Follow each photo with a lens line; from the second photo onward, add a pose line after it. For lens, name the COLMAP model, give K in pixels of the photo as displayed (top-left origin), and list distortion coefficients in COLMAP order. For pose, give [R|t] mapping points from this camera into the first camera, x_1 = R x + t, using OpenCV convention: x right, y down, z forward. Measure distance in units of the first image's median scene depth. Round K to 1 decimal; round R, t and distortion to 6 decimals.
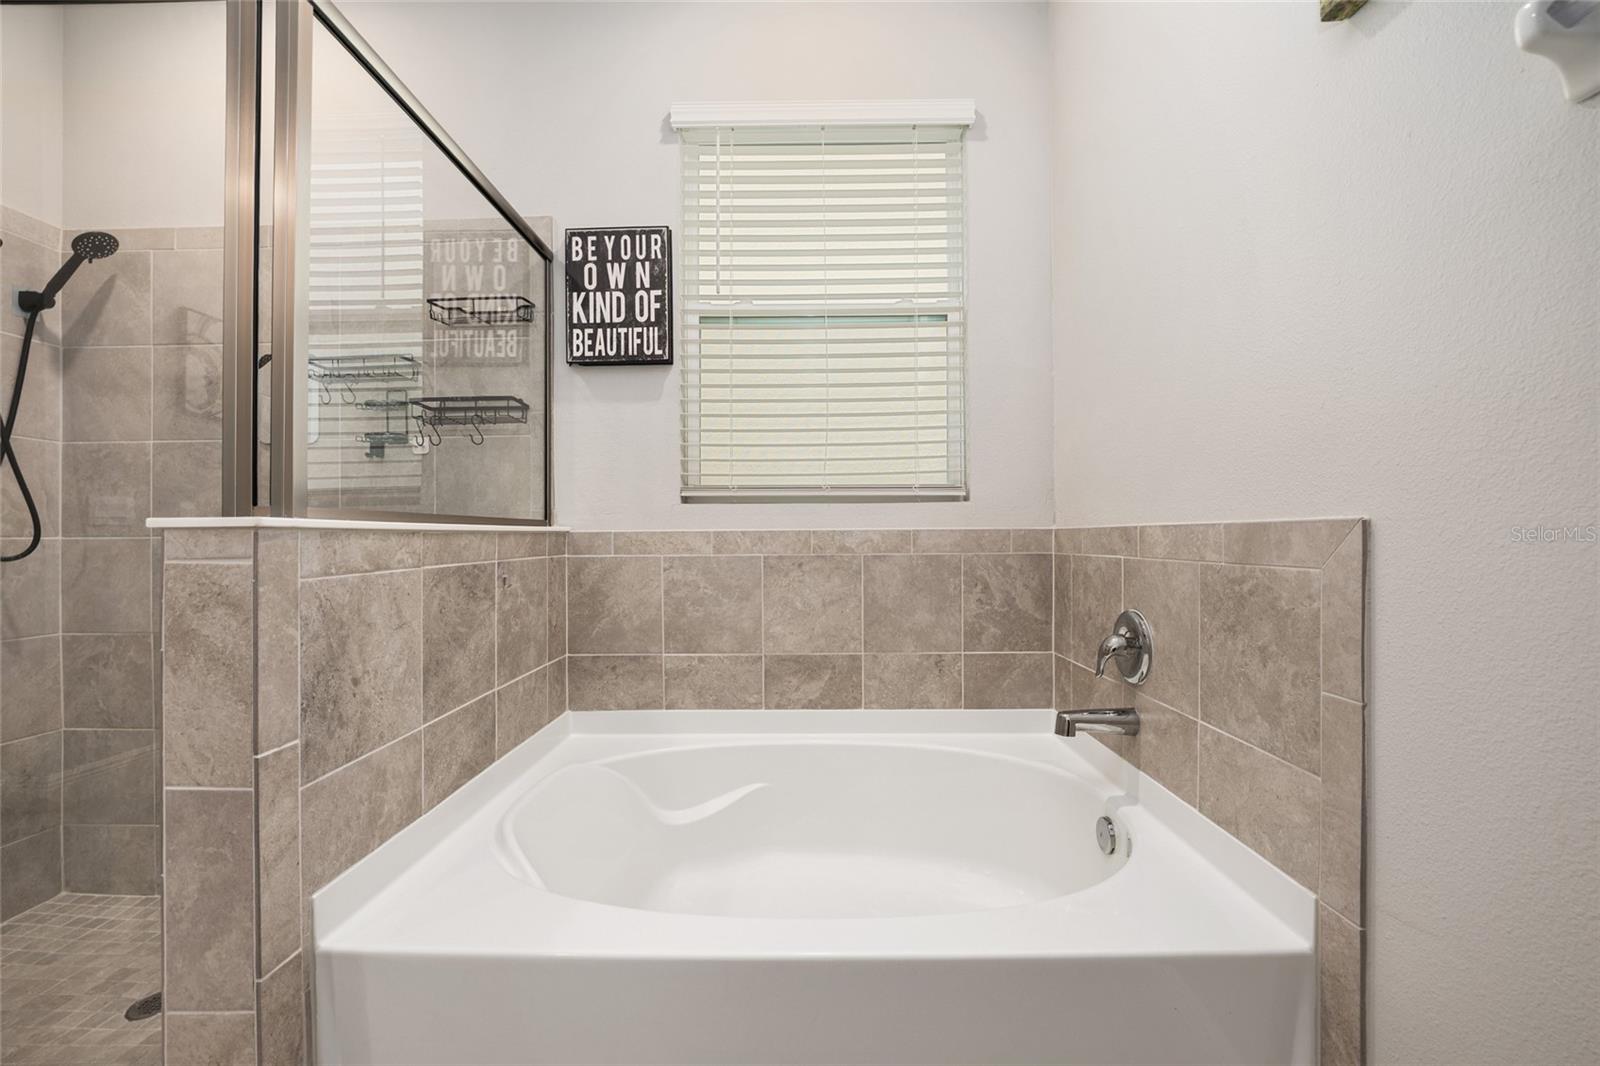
lens RADIAL K [[647.6, 0, 802.2], [0, 647.6, 535.7], [0, 0, 1]] dist [-0.031470, 0.007539]
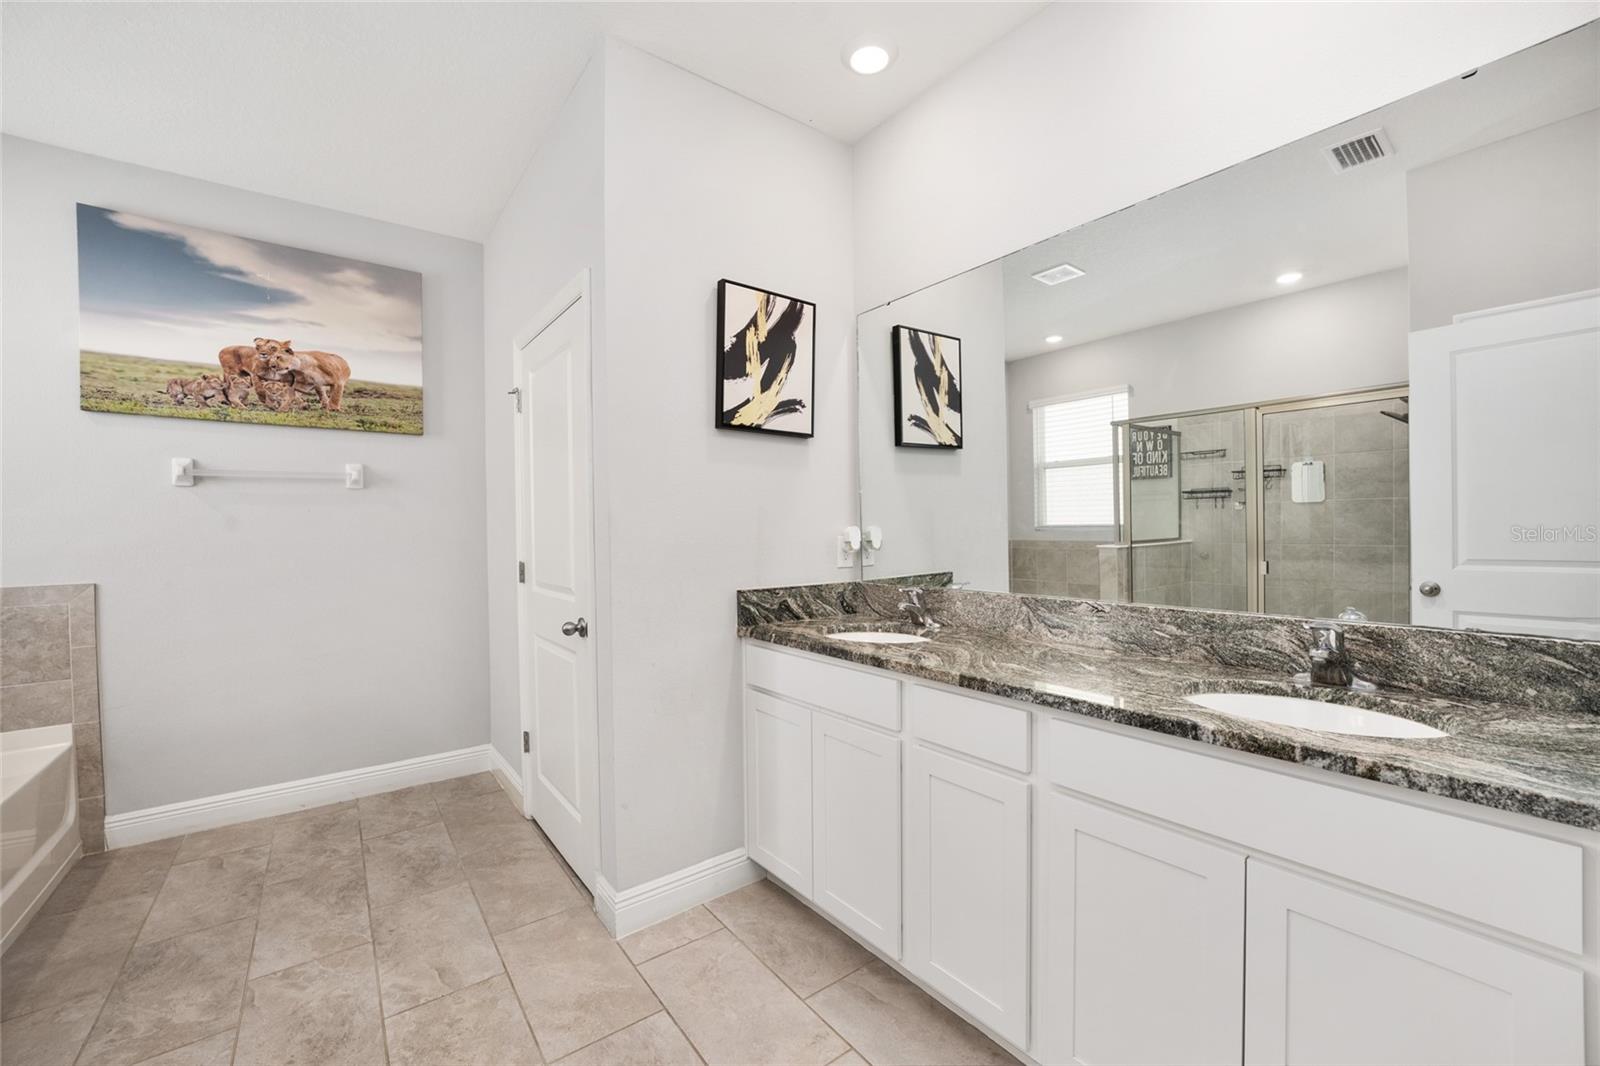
lens RADIAL K [[647.6, 0, 807.2], [0, 647.6, 541.1], [0, 0, 1]] dist [-0.031470, 0.007539]
pose [[-0.615378, -0.002457, 0.788228, -1.550894], [0.013548, 0.999814, 0.013693, -0.098313], [-0.788116, 0.019105, -0.615230, 0.075714]]
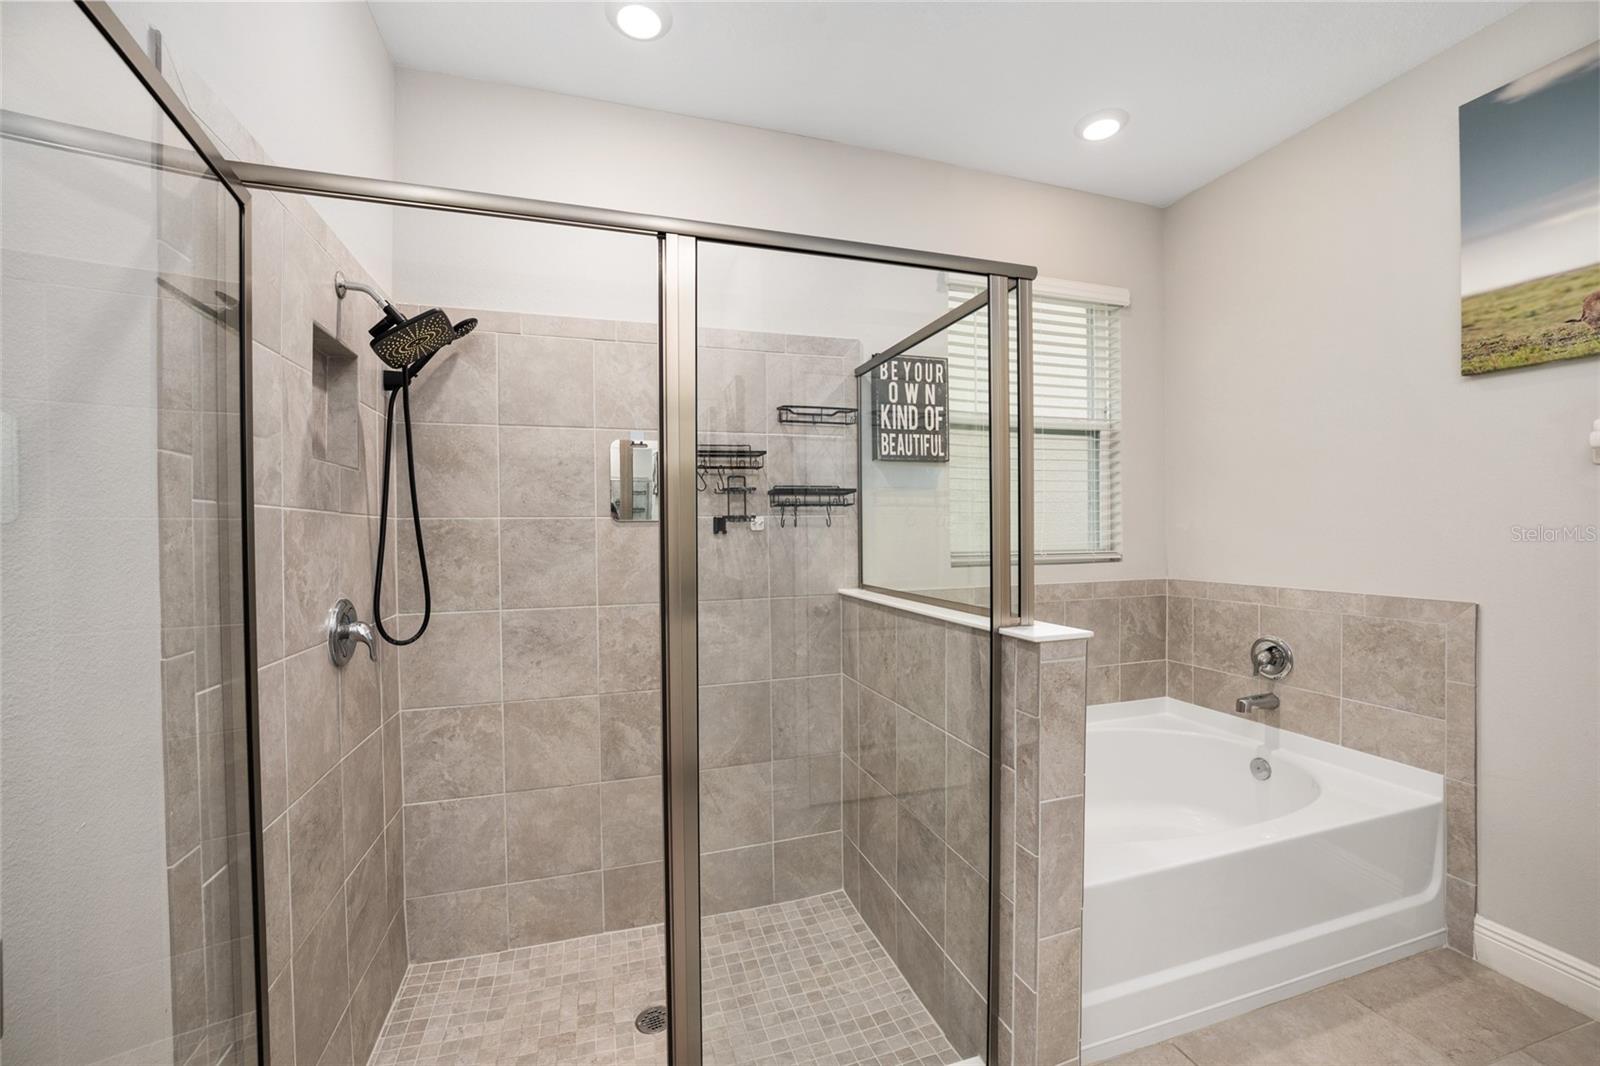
lens RADIAL K [[647.6, 0, 772.3], [0, 647.6, 534.9], [0, 0, 1]] dist [-0.031470, 0.007539]
pose [[0.949843, -0.007883, 0.312627, -0.966388], [0.004705, 0.999929, 0.010918, -0.135412], [-0.312691, -0.008899, 0.949813, -0.149442]]
